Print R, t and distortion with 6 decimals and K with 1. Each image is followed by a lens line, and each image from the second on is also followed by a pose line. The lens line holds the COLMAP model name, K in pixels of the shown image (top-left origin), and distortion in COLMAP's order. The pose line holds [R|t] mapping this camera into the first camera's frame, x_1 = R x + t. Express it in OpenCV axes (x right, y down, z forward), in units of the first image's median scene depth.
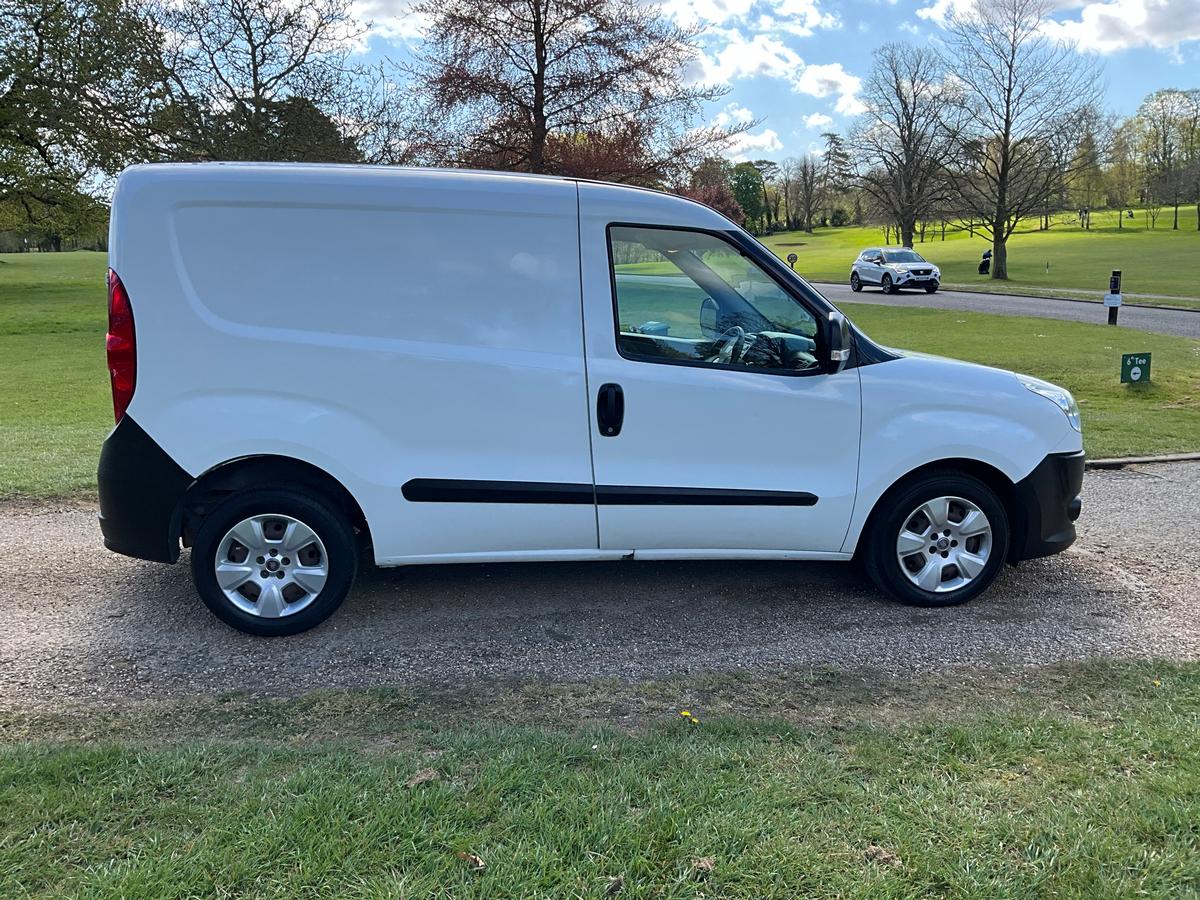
lens RADIAL K [[991.6, 0, 600.0], [0, 991.6, 450.0], [0, 0, 1]] dist [0.009683, -0.013675]
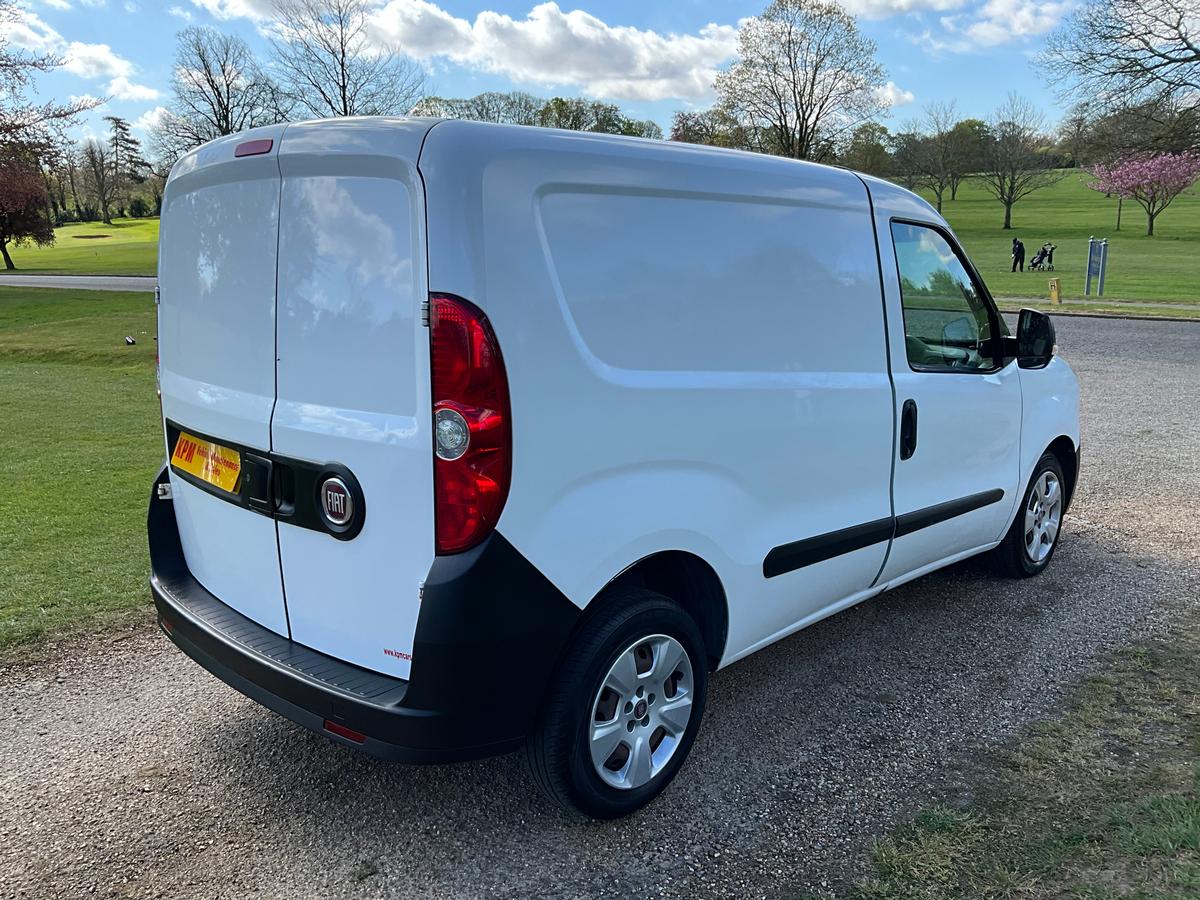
lens RADIAL K [[991.6, 0, 600.0], [0, 991.6, 450.0], [0, 0, 1]] dist [0.009683, -0.013675]
pose [[0.797267, -0.131571, 0.589113, -0.731620], [0.127296, 0.990655, 0.048977, -0.099828], [-0.590052, 0.035944, 0.806565, 0.450417]]
